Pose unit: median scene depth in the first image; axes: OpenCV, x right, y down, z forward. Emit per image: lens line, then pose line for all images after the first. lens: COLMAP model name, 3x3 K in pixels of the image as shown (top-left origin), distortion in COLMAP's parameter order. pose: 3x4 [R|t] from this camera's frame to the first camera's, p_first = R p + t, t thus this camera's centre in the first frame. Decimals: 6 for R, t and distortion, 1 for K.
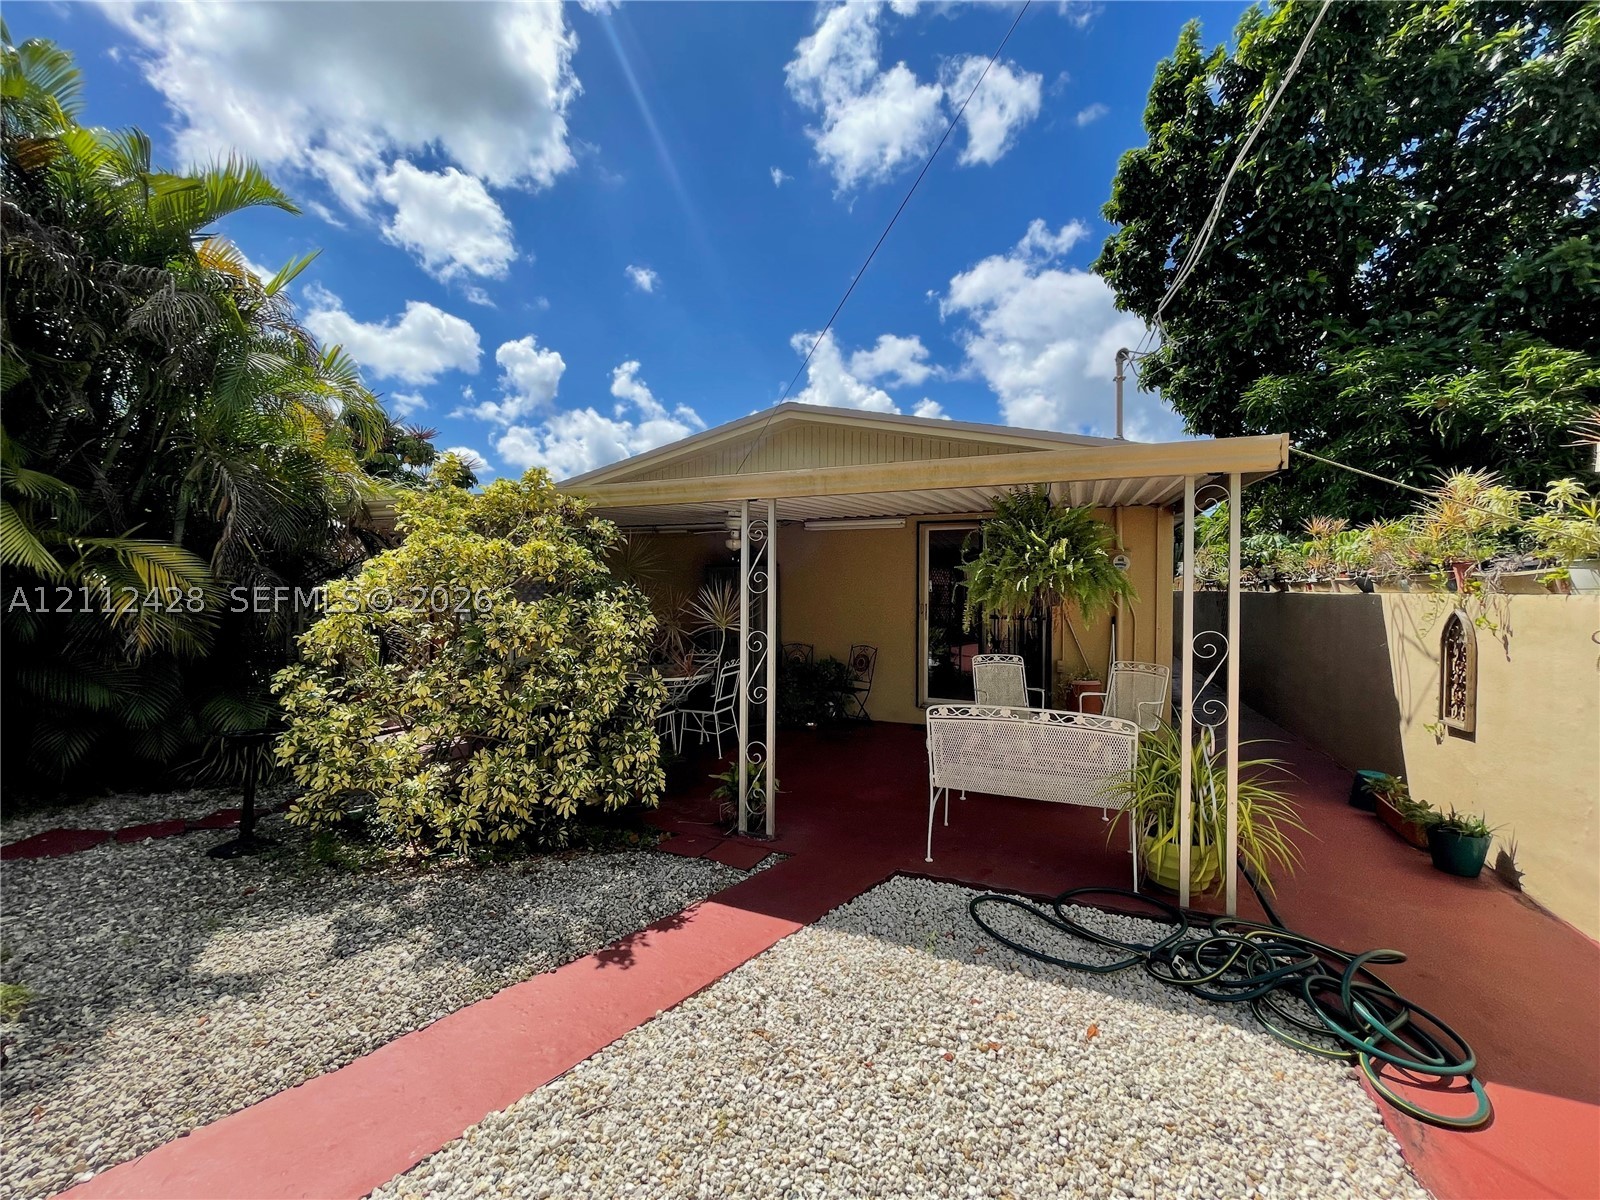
lens RADIAL K [[656.6, 0, 798.6], [0, 656.6, 588.3], [0, 0, 1]] dist [0.014745, -0.009714]
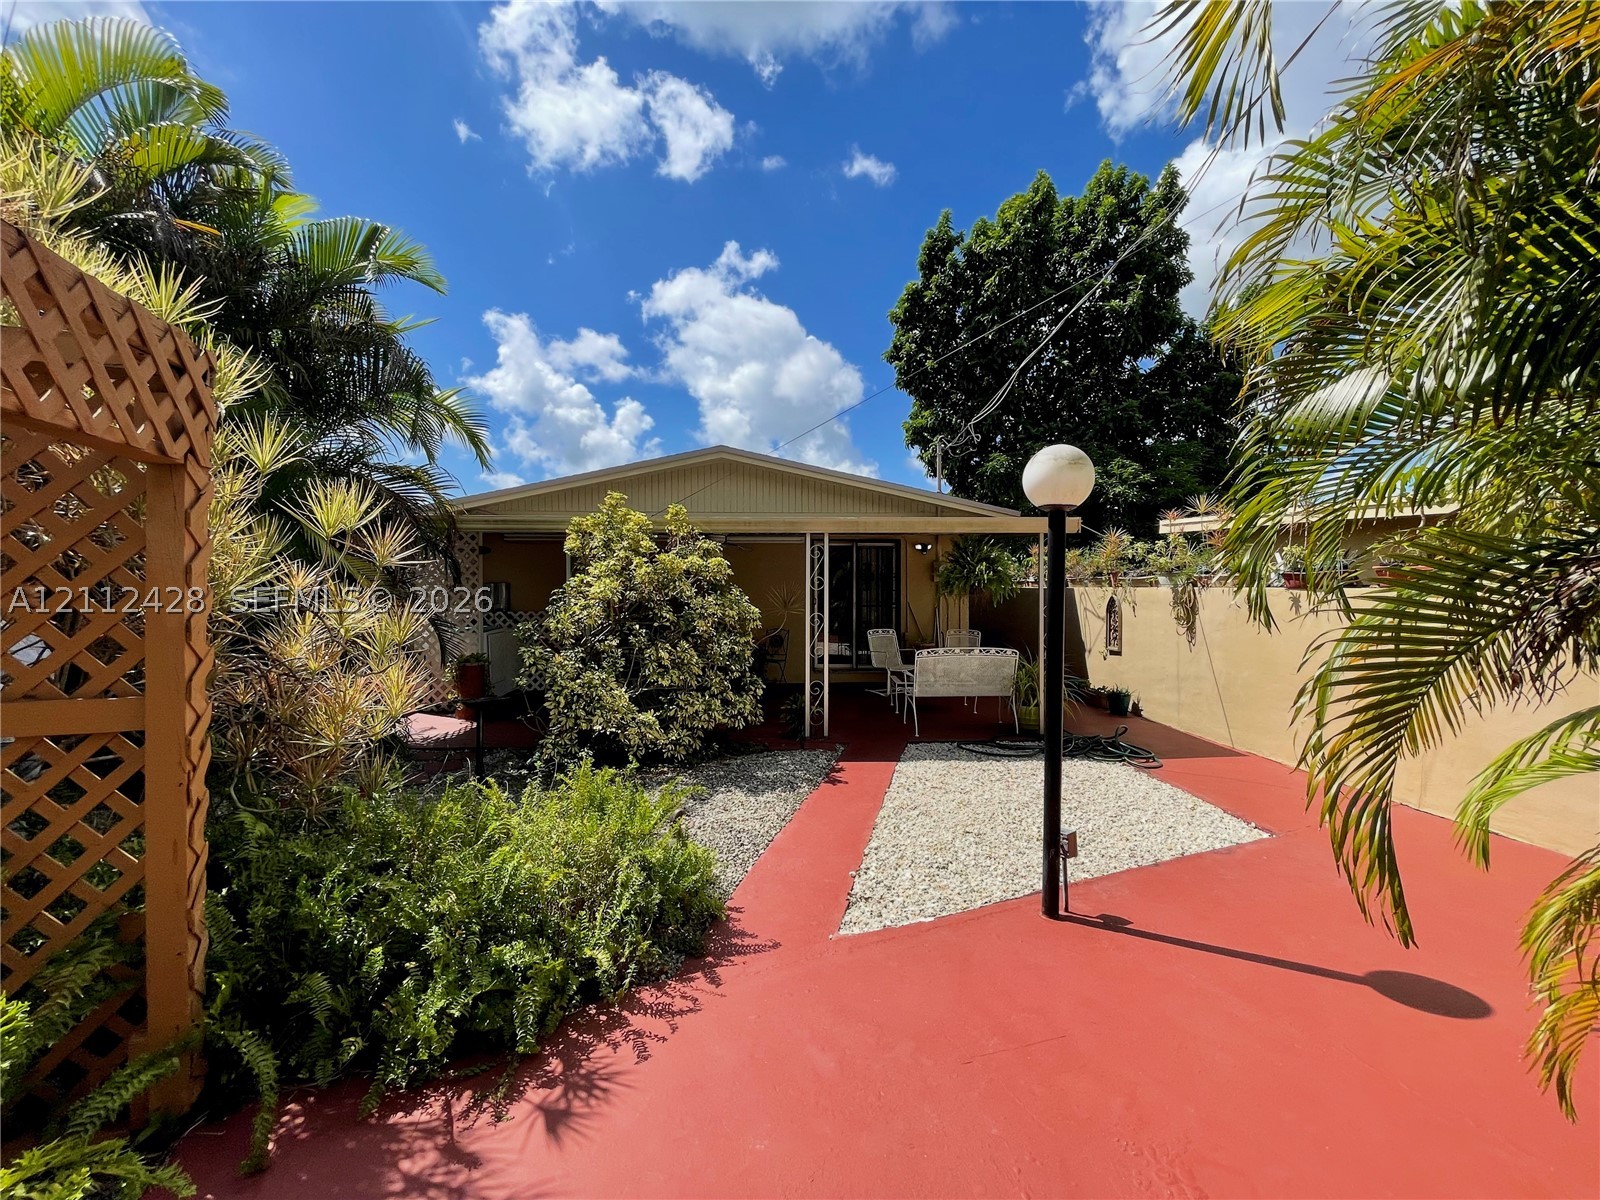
lens RADIAL K [[642.0, 0, 800.0], [0, 642.0, 600.0], [0, 0, 1]] dist [-0.015142, -0.000111]
pose [[0.899956, -0.012292, 0.435807, -0.782210], [0.003276, 0.999765, 0.021433, 0.001926], [-0.435968, -0.017861, 0.899785, -0.396313]]
